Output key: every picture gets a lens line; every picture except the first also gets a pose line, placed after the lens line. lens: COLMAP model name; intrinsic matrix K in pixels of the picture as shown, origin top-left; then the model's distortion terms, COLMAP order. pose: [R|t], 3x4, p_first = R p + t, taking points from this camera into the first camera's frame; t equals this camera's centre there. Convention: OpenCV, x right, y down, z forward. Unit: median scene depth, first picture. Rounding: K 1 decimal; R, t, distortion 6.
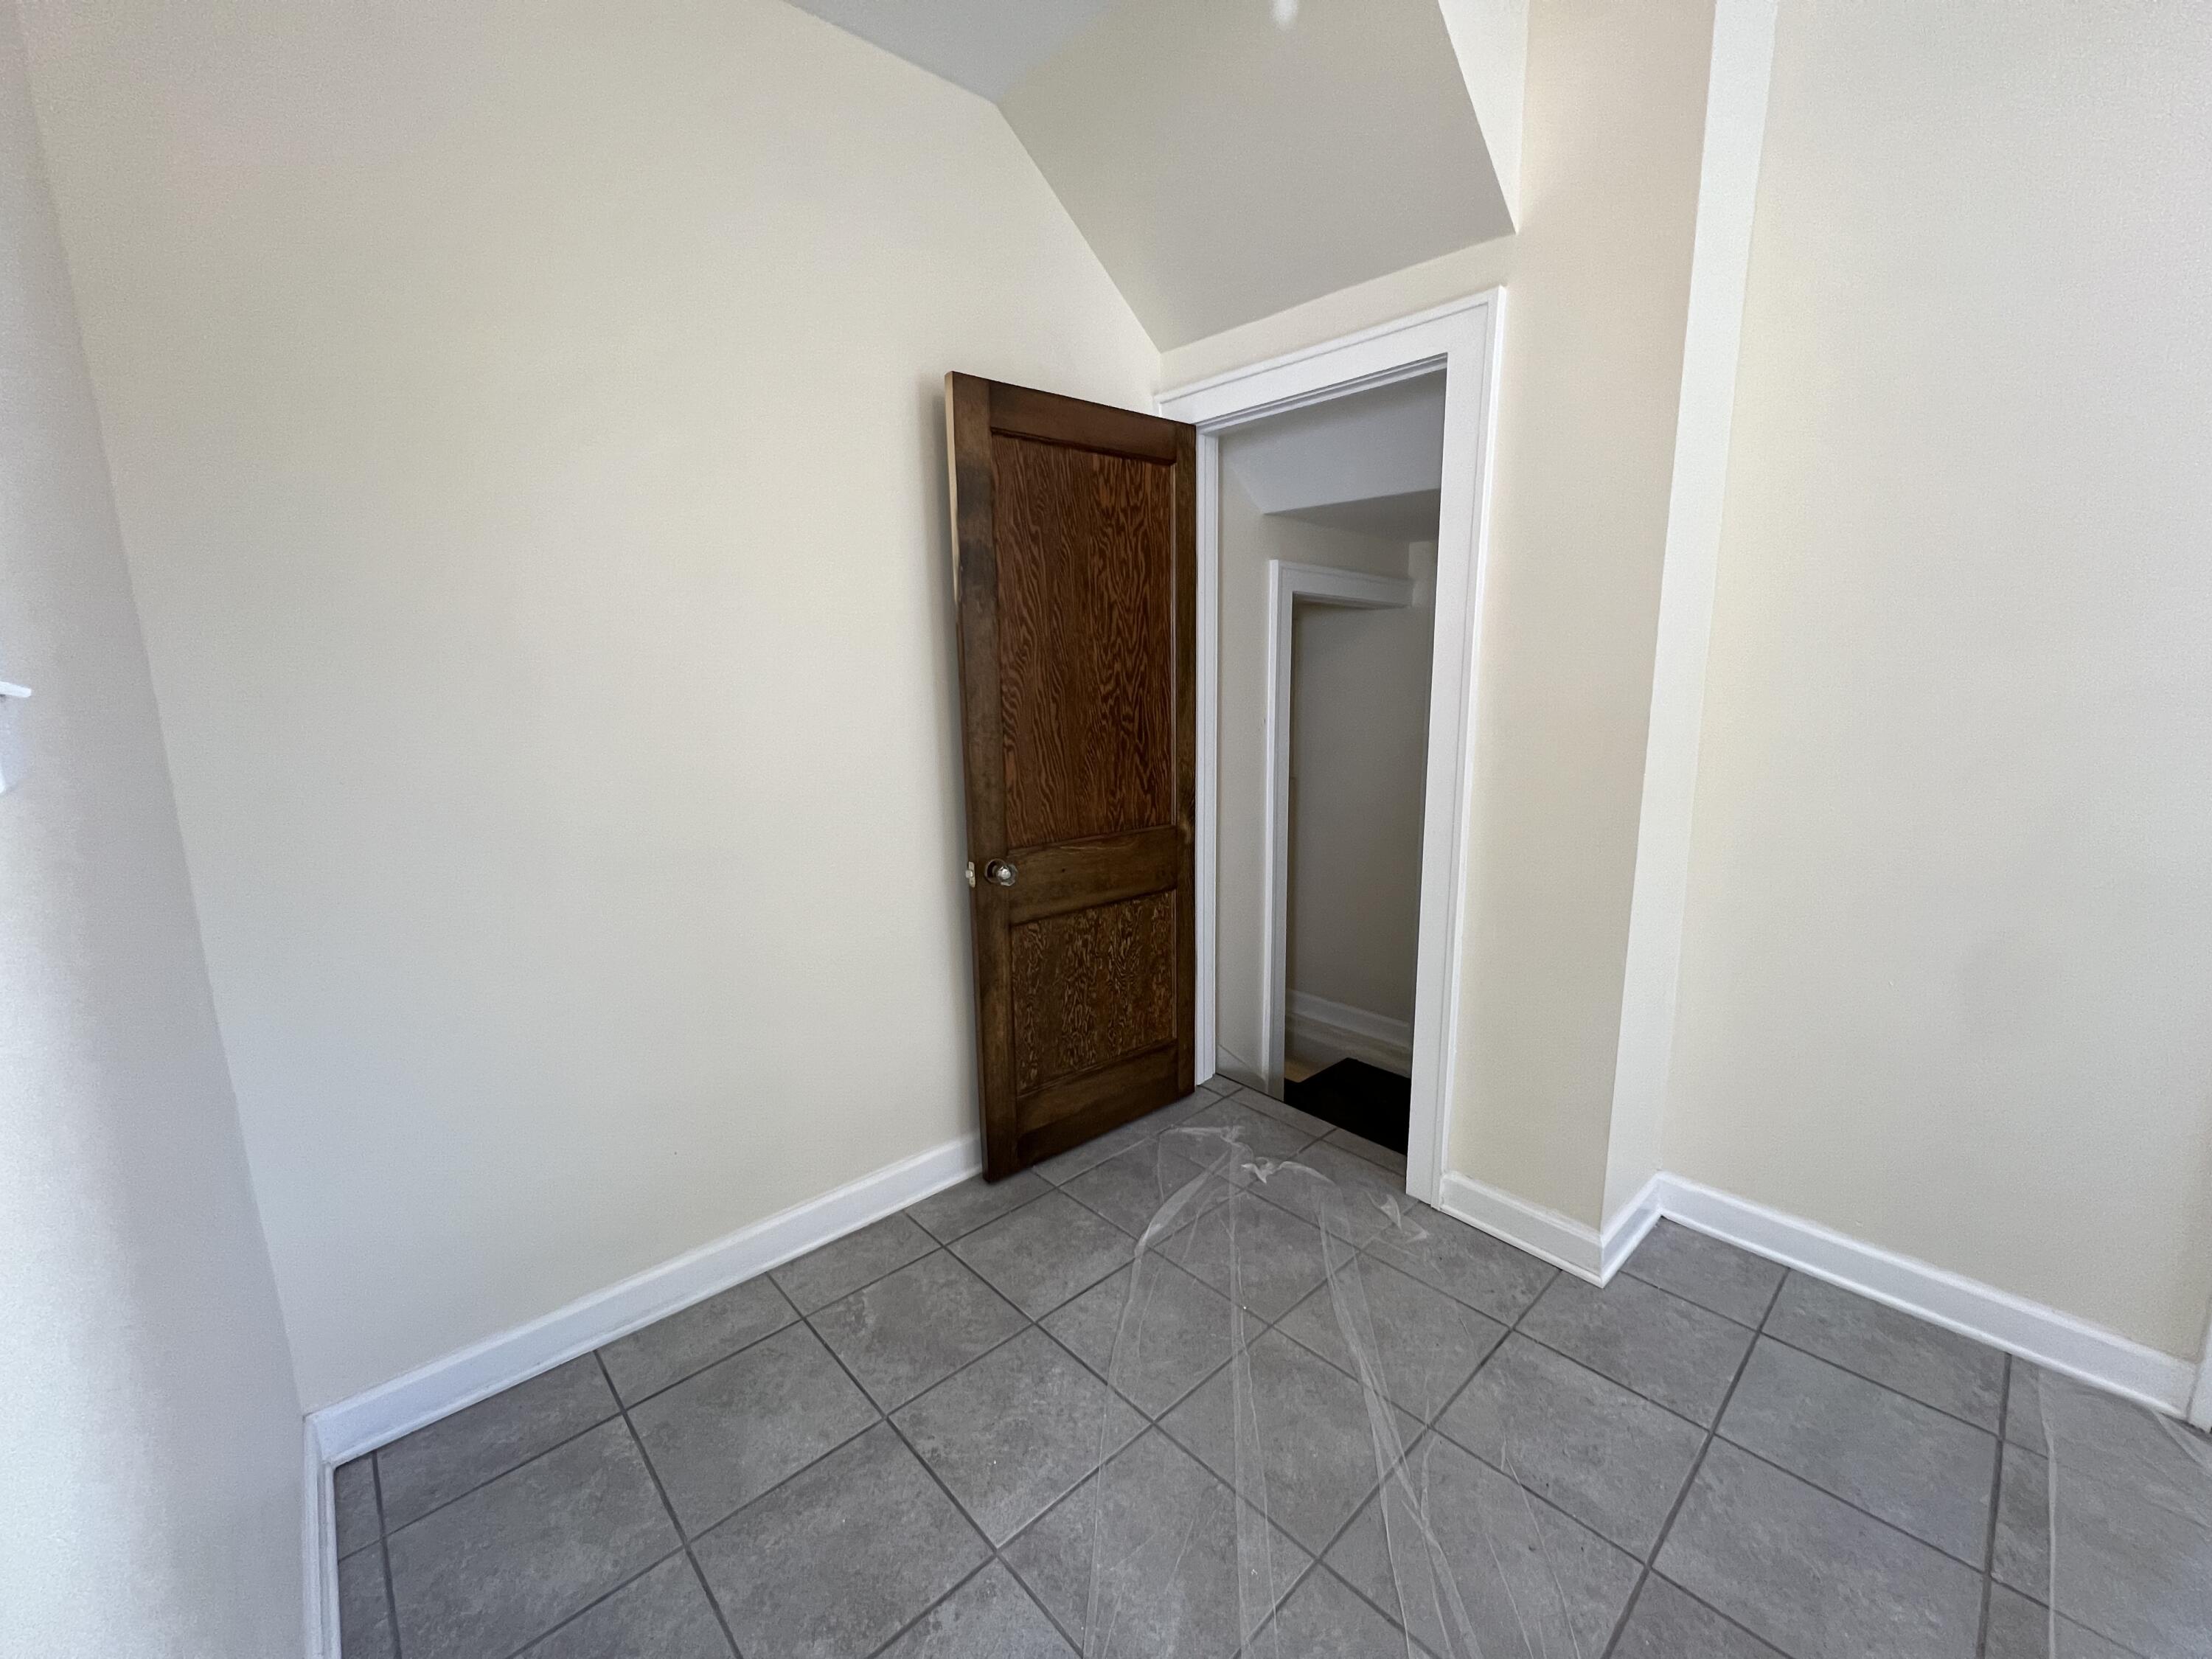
lens RADIAL K [[880.9, 0, 1107.3], [0, 880.9, 834.2], [0, 0, 1]] dist [0.000127, -0.000445]
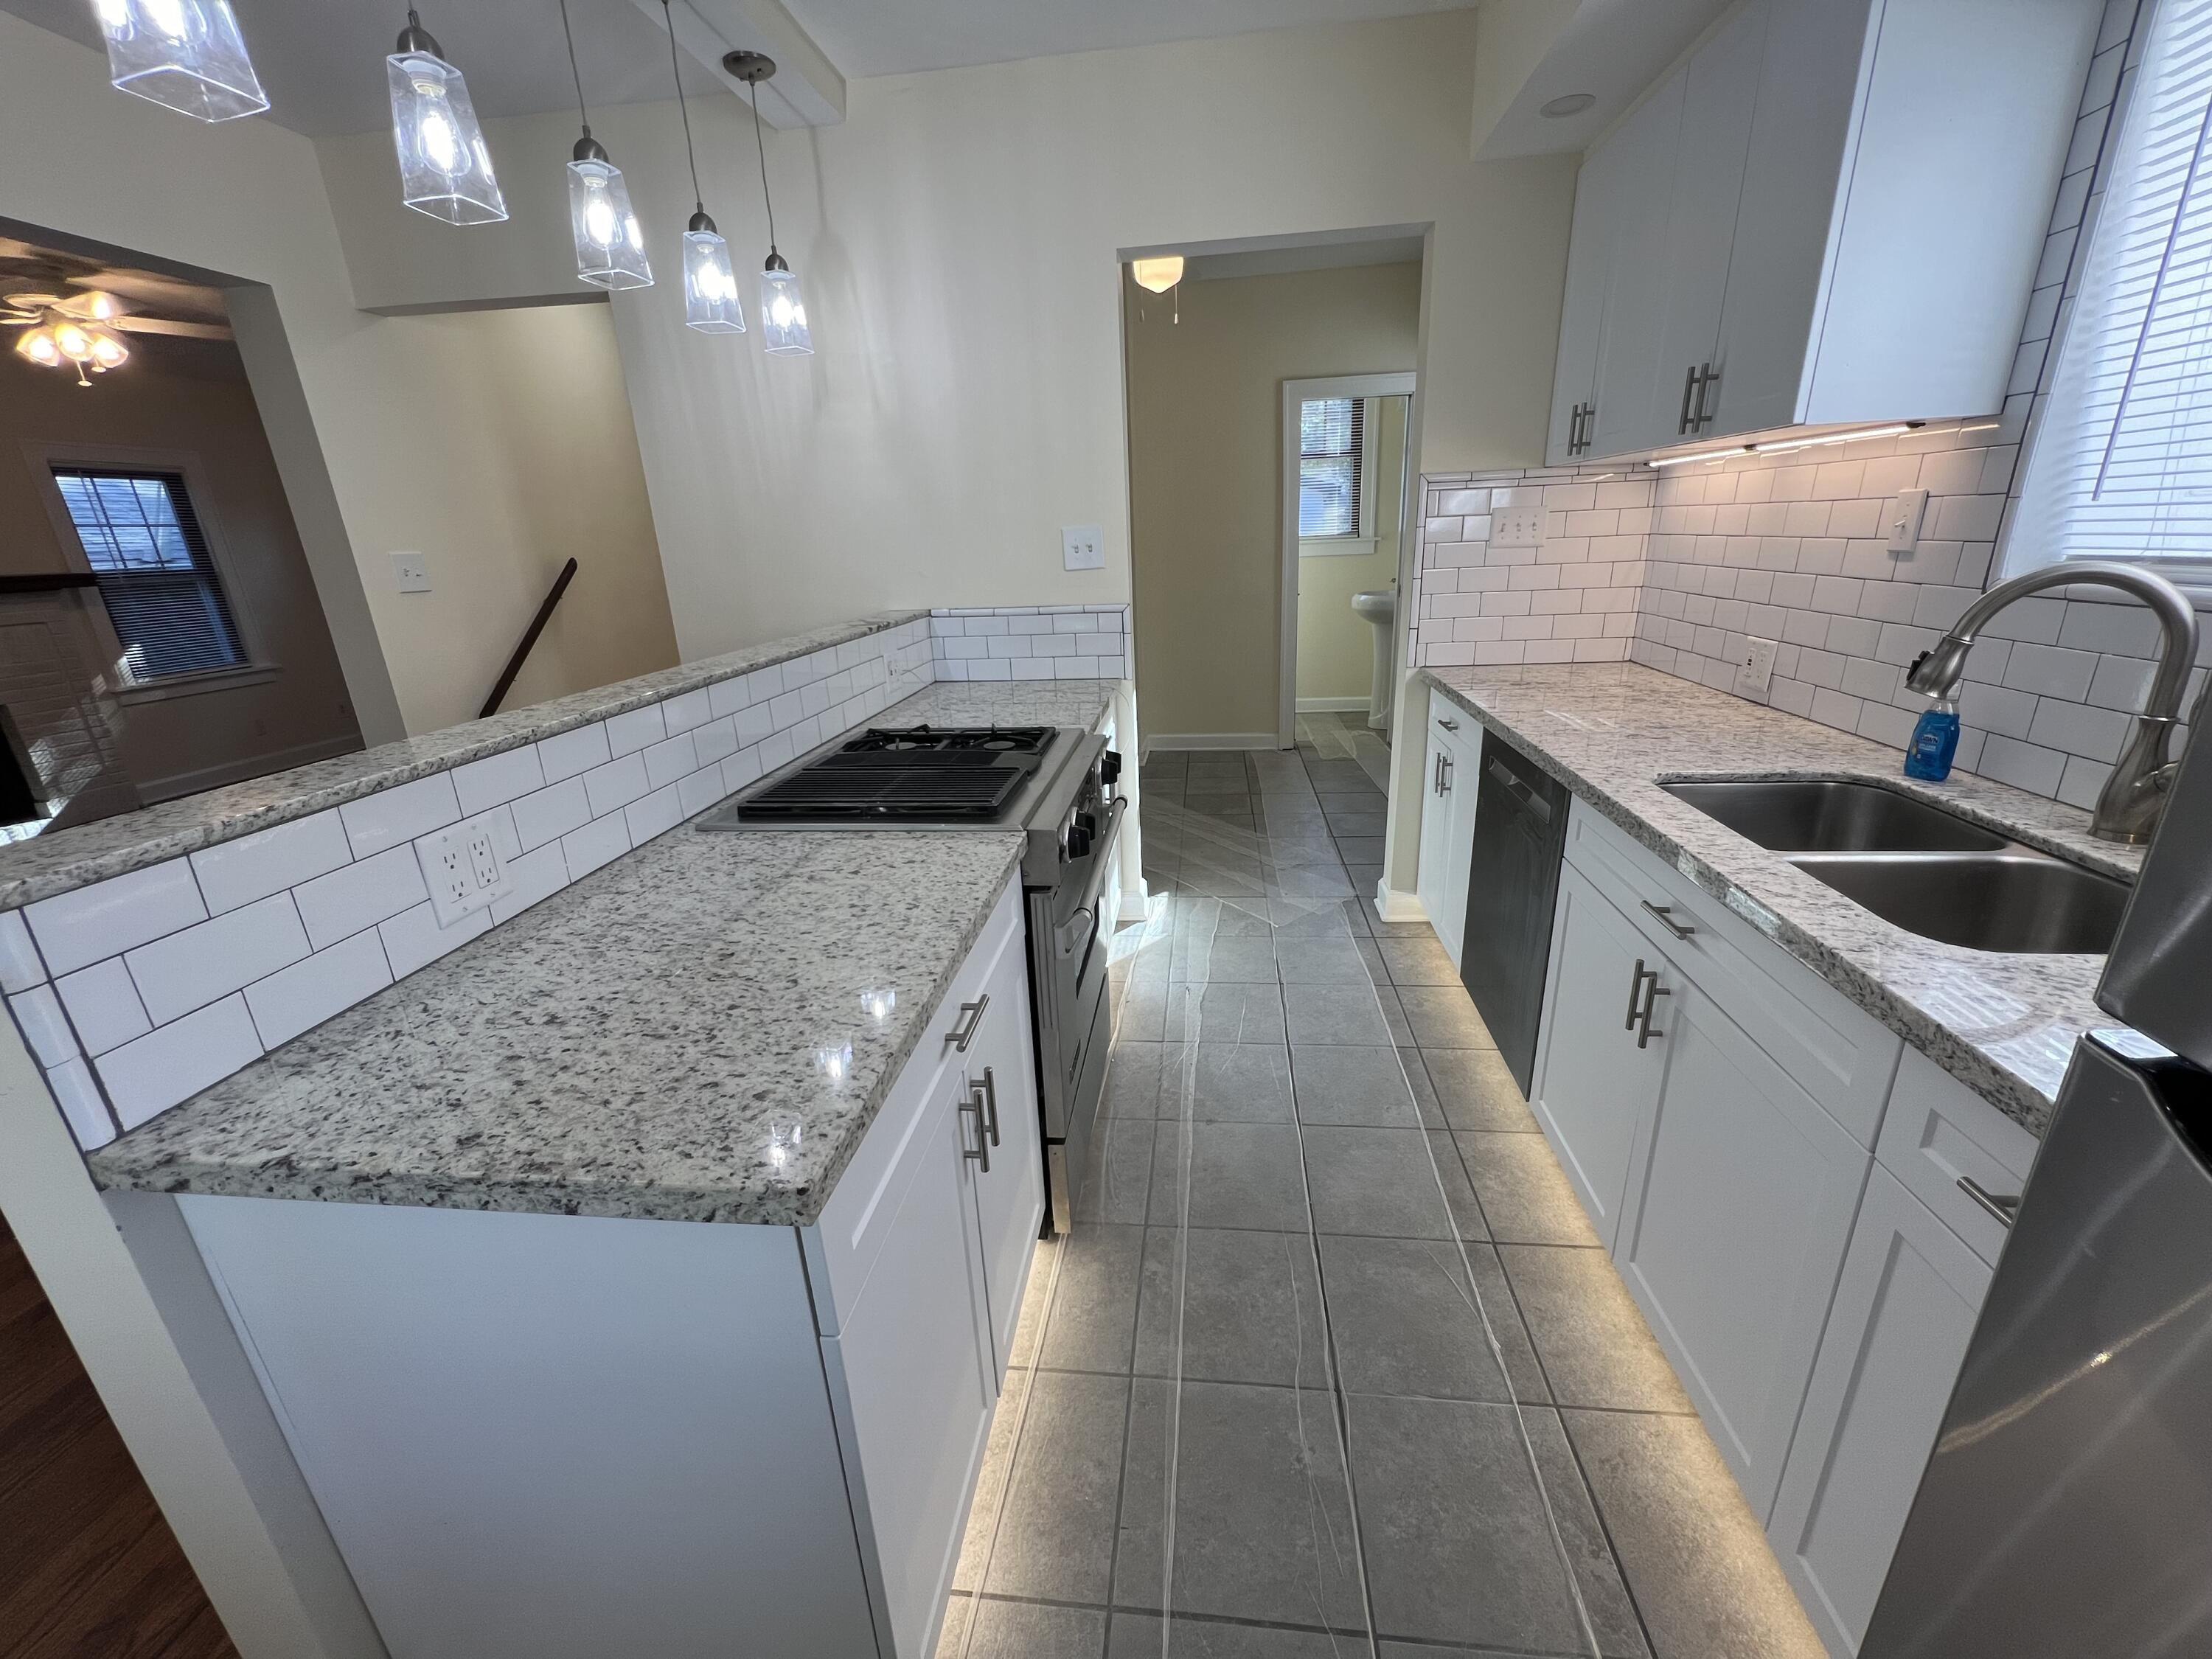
lens RADIAL K [[880.9, 0, 1107.3], [0, 880.9, 834.2], [0, 0, 1]] dist [0.000127, -0.000445]
pose [[0.753861, -0.233412, 0.614177, -1.329791], [0.147921, 0.971067, 0.187482, 0.182104], [-0.640167, -0.050486, 0.766575, -1.111447]]
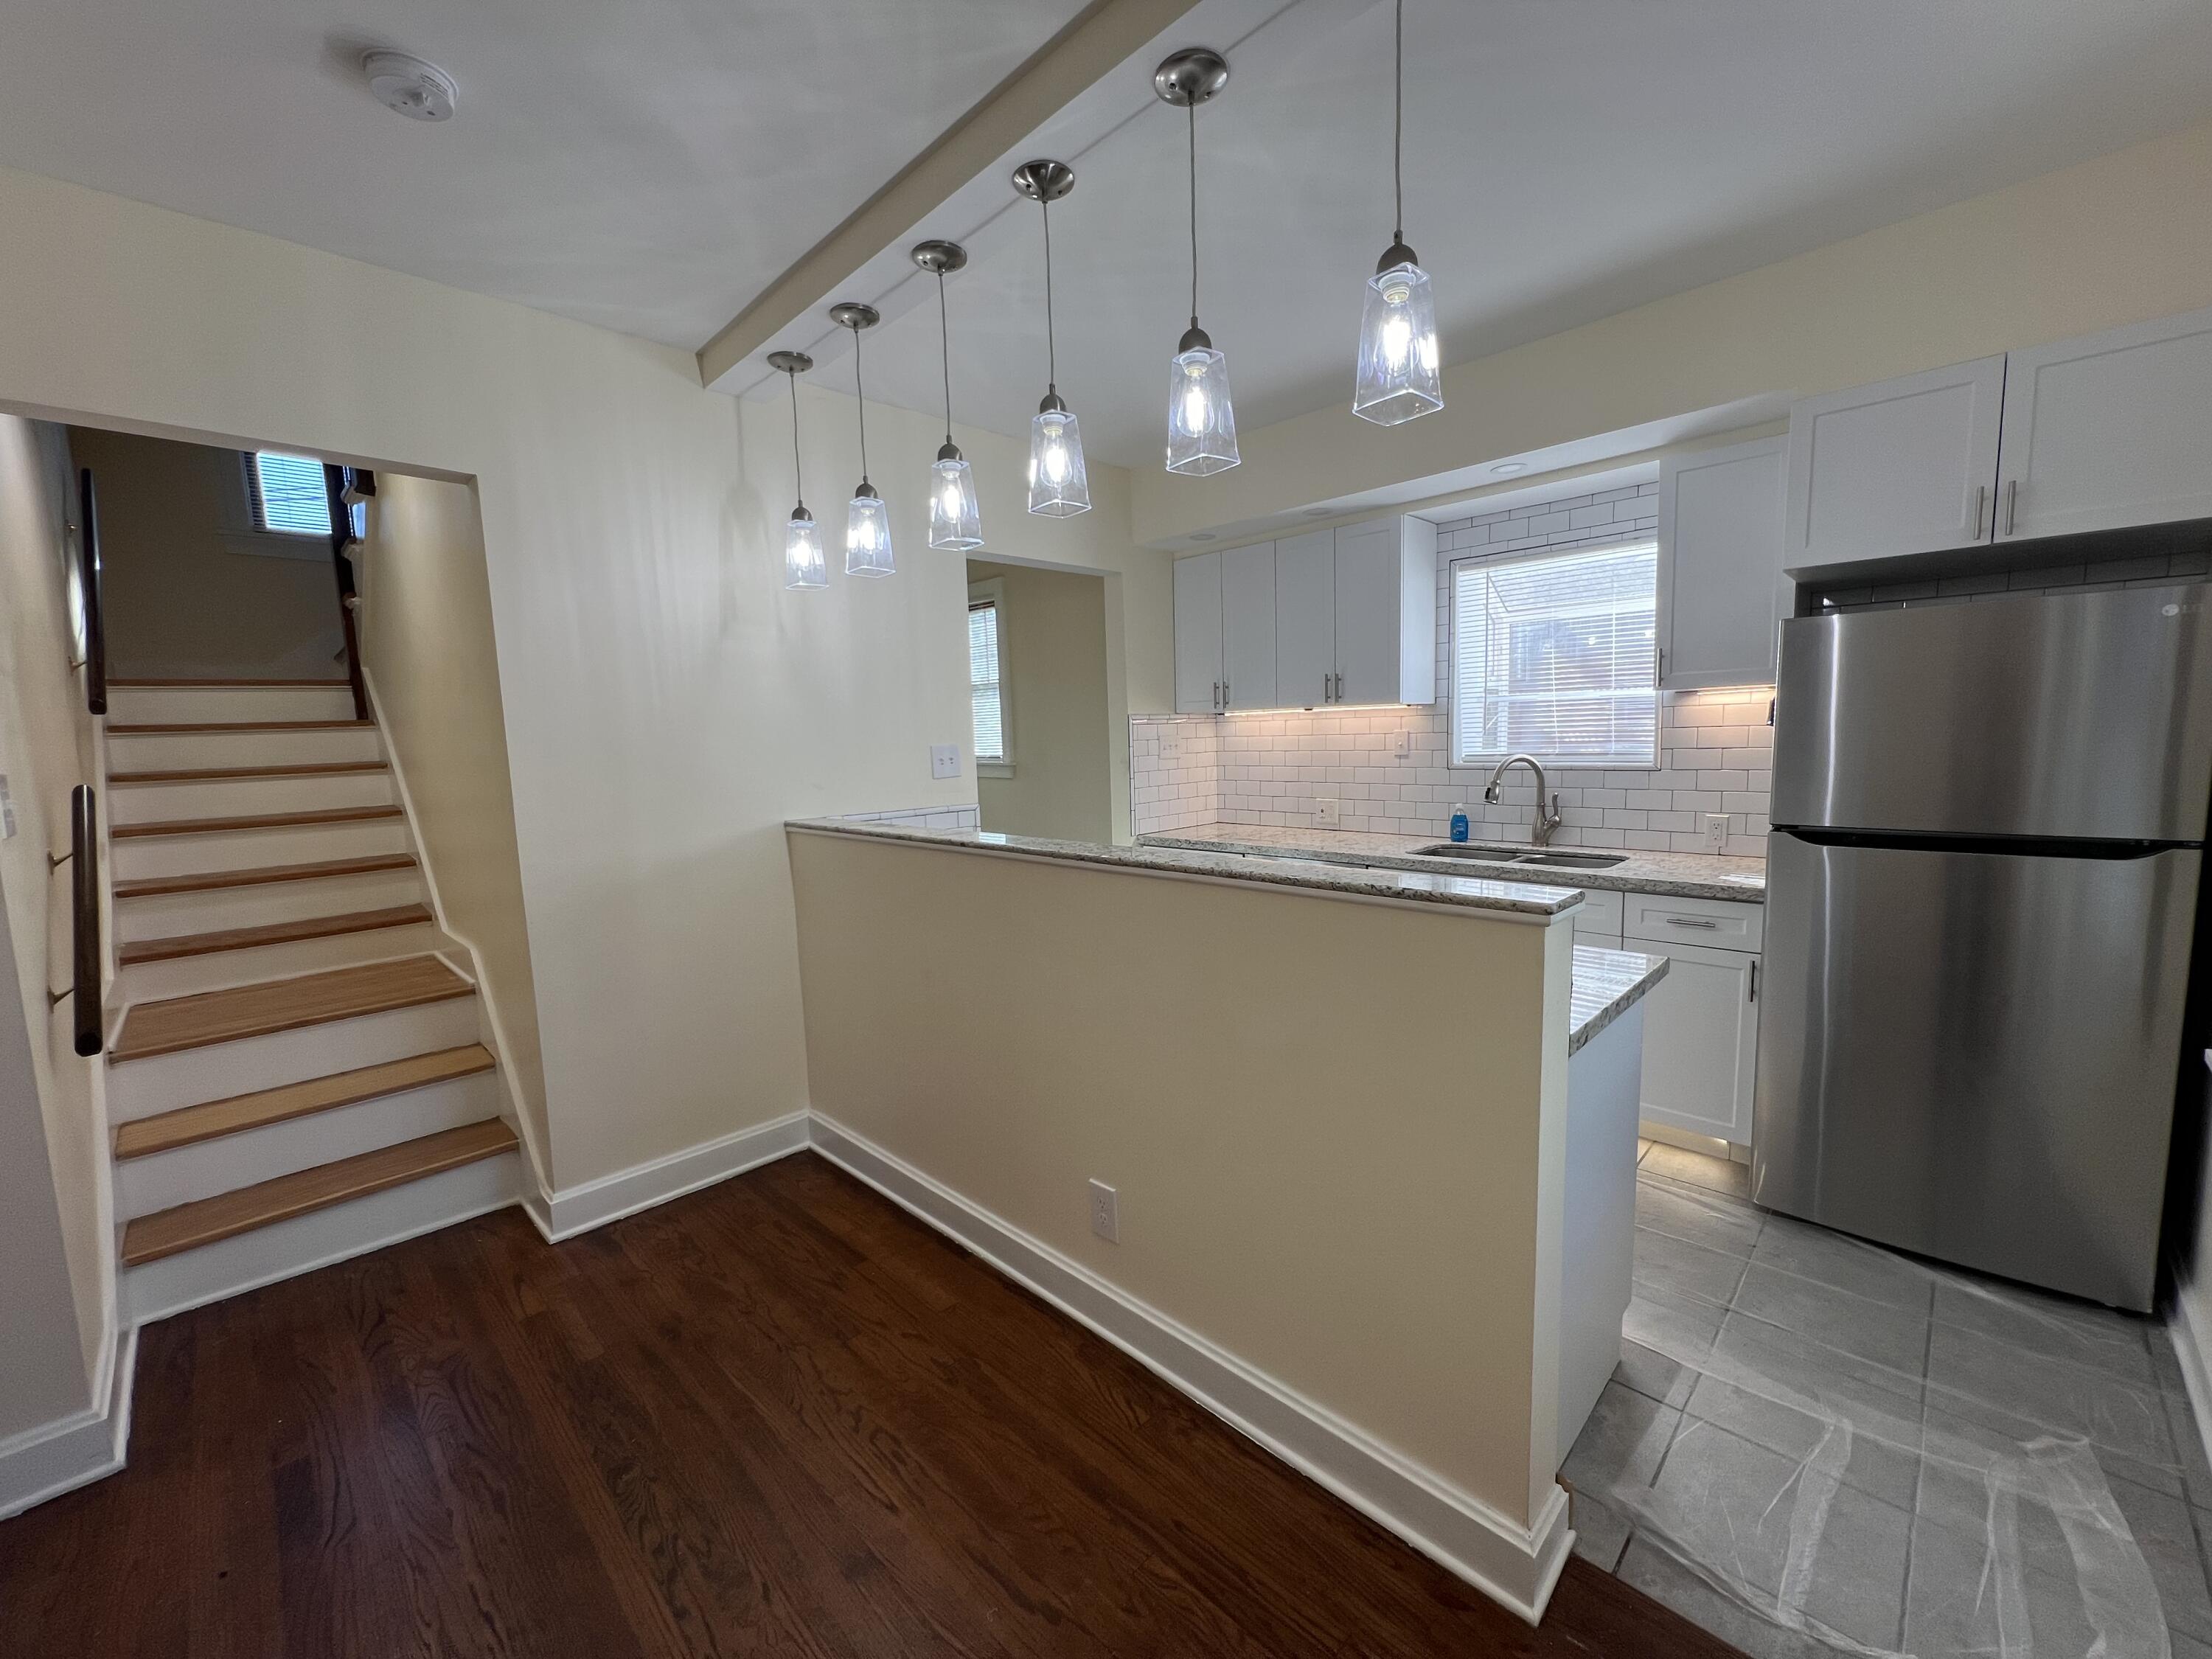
lens RADIAL K [[879.1, 0, 1104.1], [0, 879.1, 835.4], [0, 0, 1]] dist [-0.006612, 0.000670]
pose [[-0.042197, -0.104573, 0.993622, -2.185881], [0.206253, 0.972174, 0.111074, -0.004529], [-0.977588, 0.209624, -0.019454, -0.141151]]
